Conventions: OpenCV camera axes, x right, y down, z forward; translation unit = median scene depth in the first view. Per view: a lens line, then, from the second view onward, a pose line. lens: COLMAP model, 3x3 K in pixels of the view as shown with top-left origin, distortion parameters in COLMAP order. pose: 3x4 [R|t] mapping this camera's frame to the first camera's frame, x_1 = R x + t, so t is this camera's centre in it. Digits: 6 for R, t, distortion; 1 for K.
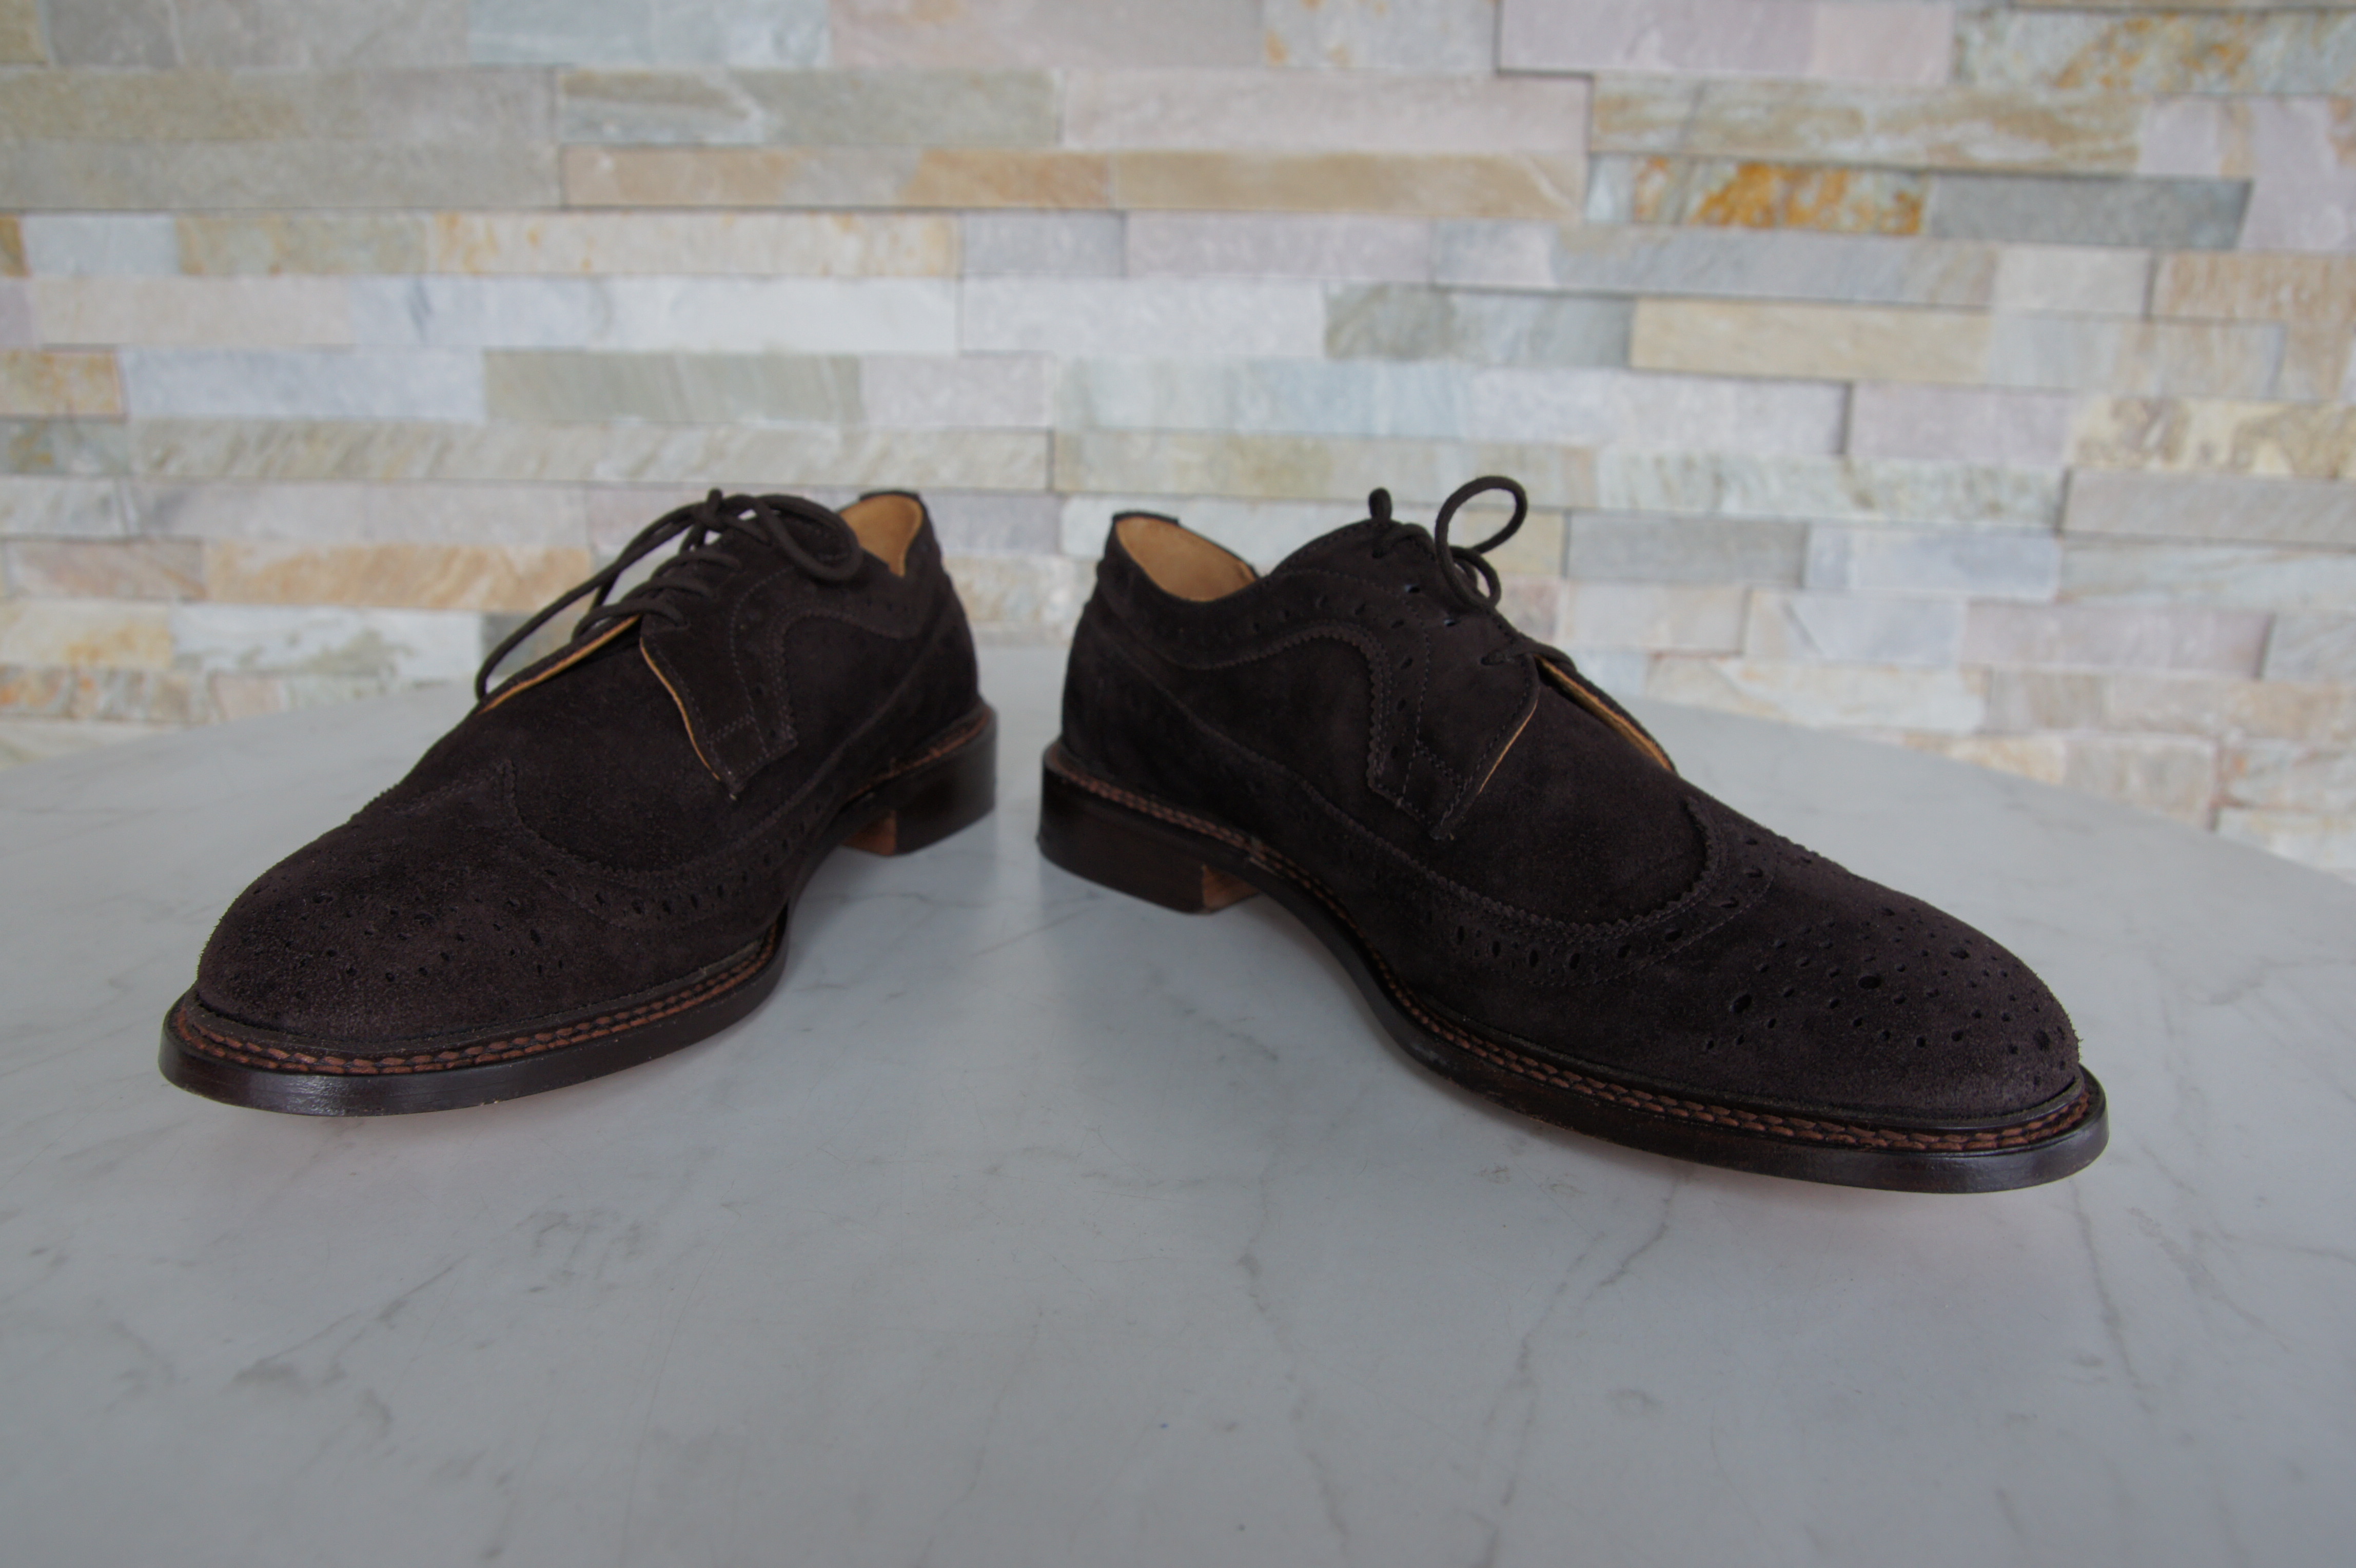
lens RADIAL K [[1762.1, 0, 1150.4], [0, 1762.1, 844.6], [0, 0, 1]] dist [-0.145471, 0.105915]
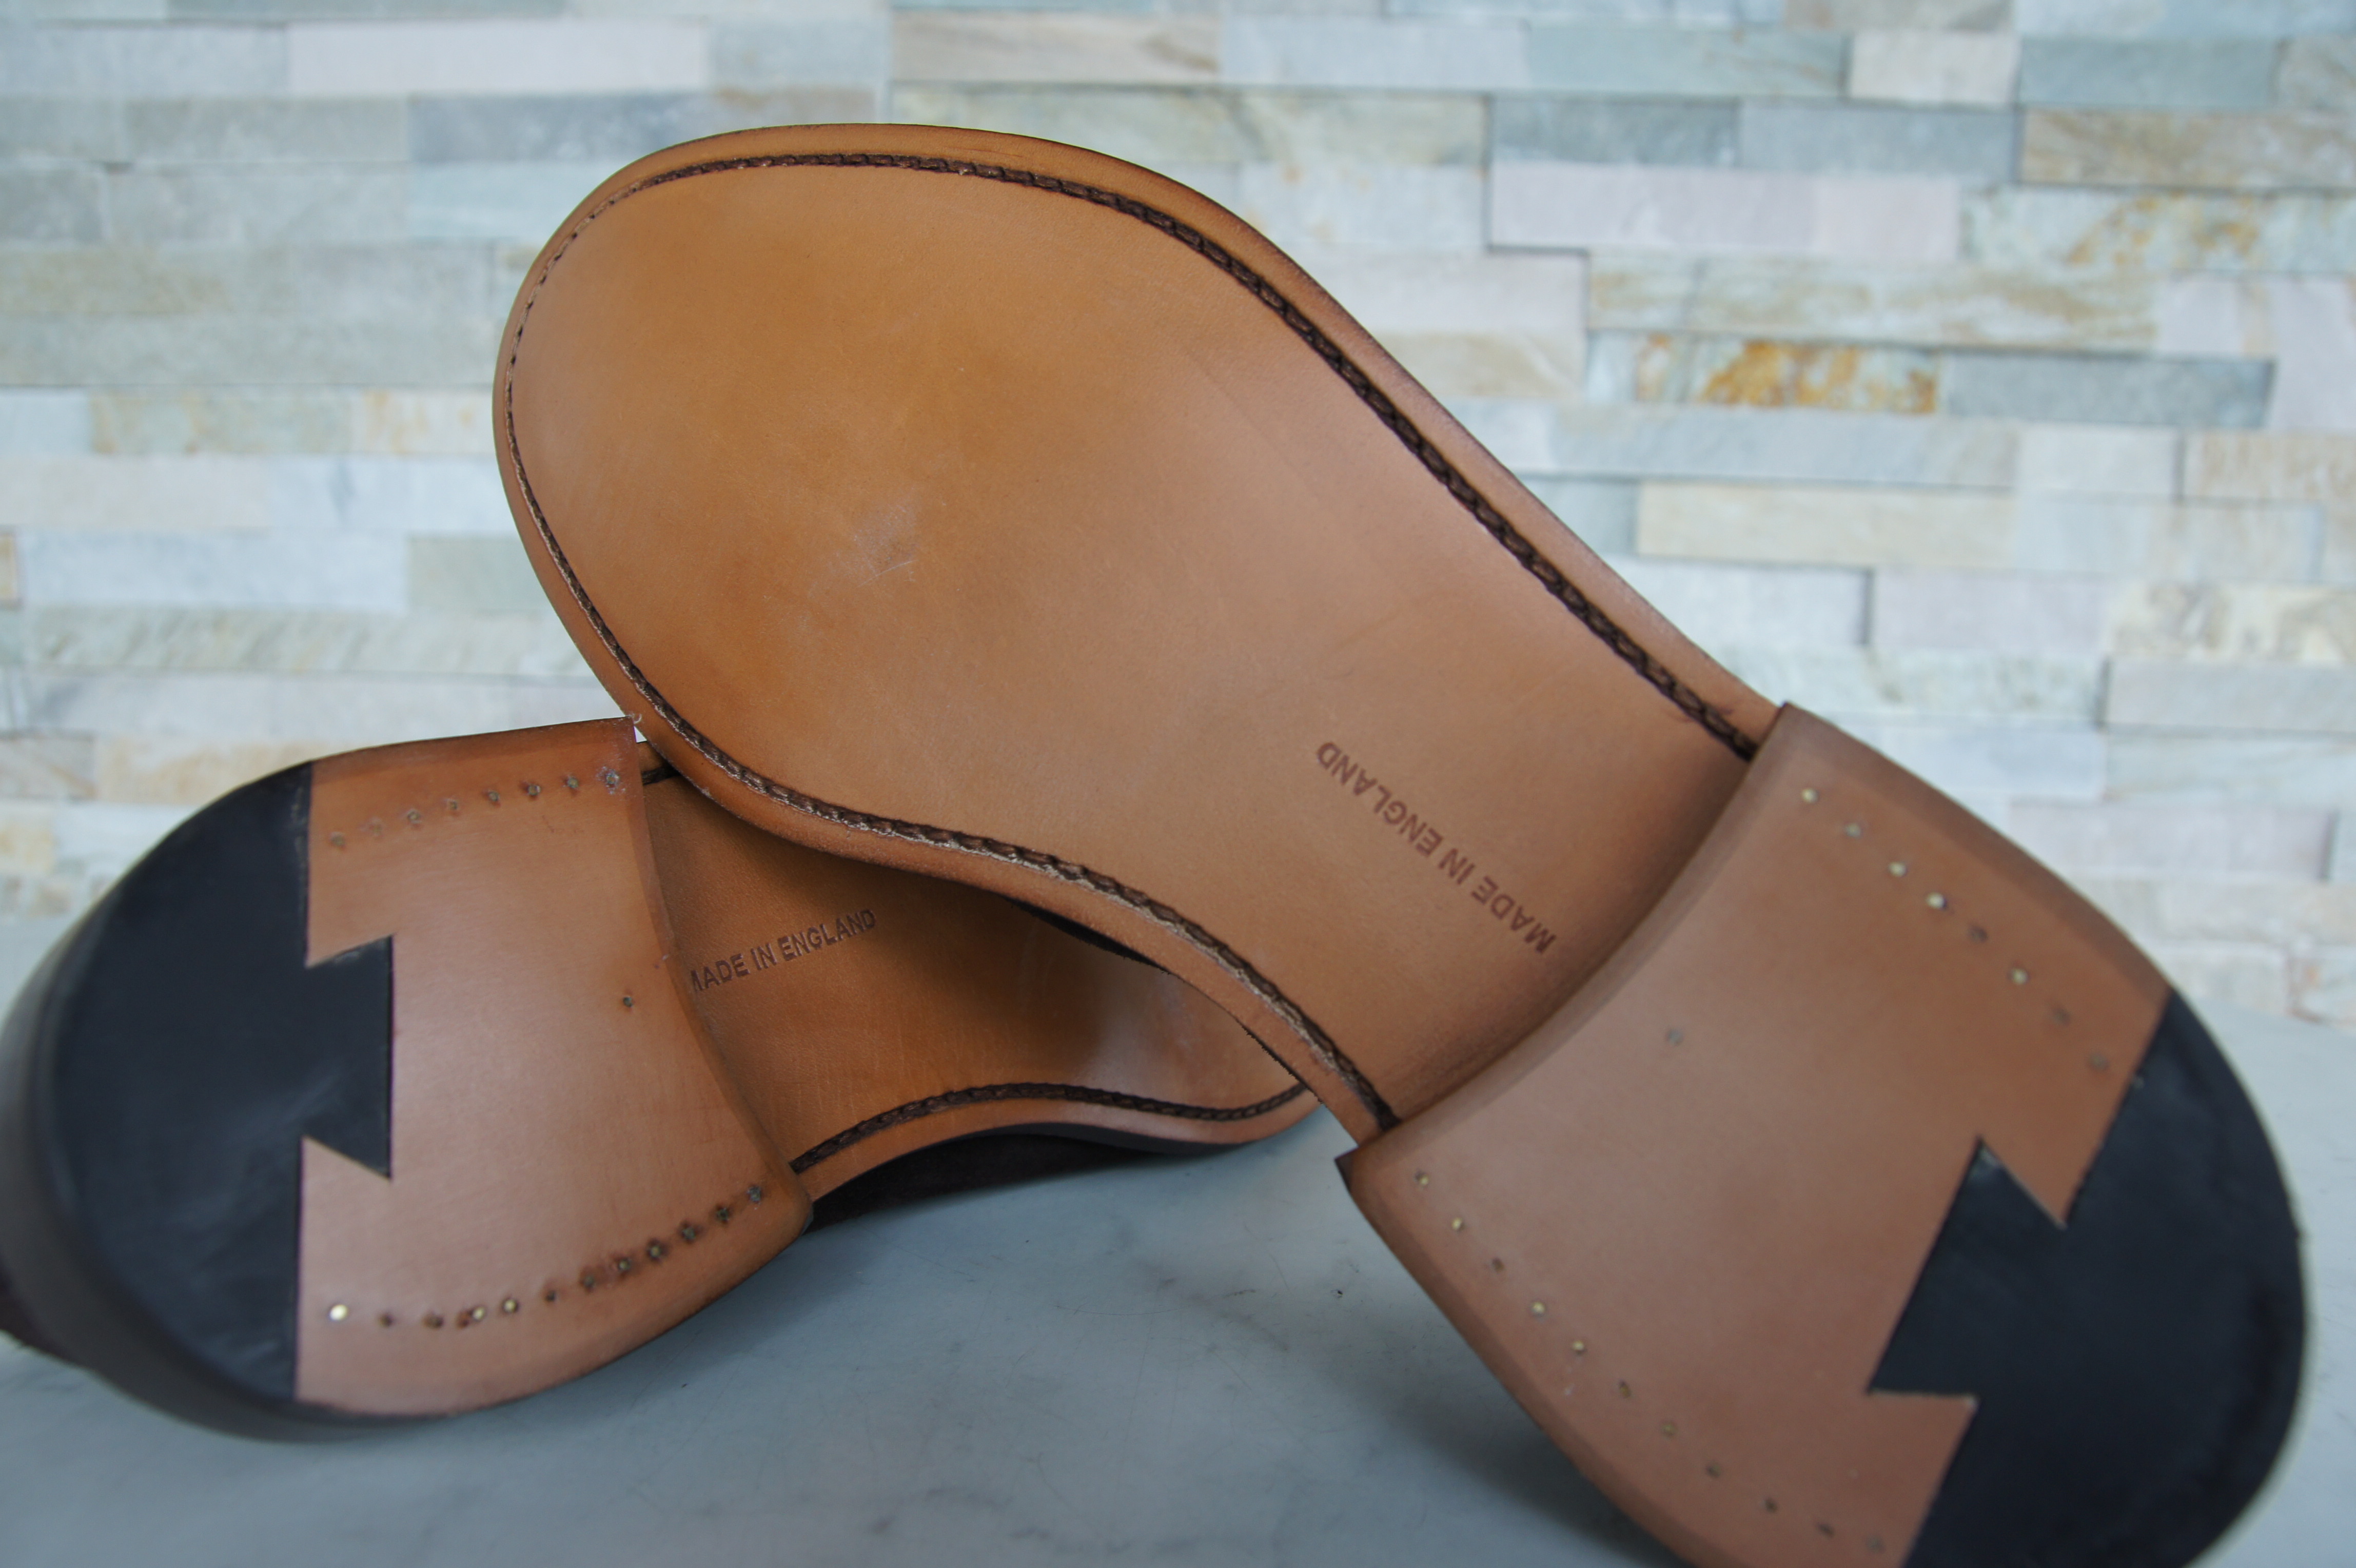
lens RADIAL K [[1703.2, 0, 1159.5], [0, 1703.2, 806.8], [0, 0, 1]] dist [-0.134065, 0.090944]
pose [[0.999802, 0.001206, 0.019843, 0.002195], [0.002064, 0.986464, -0.163965, 0.006355], [-0.019772, 0.163973, 0.986267, 0.132232]]
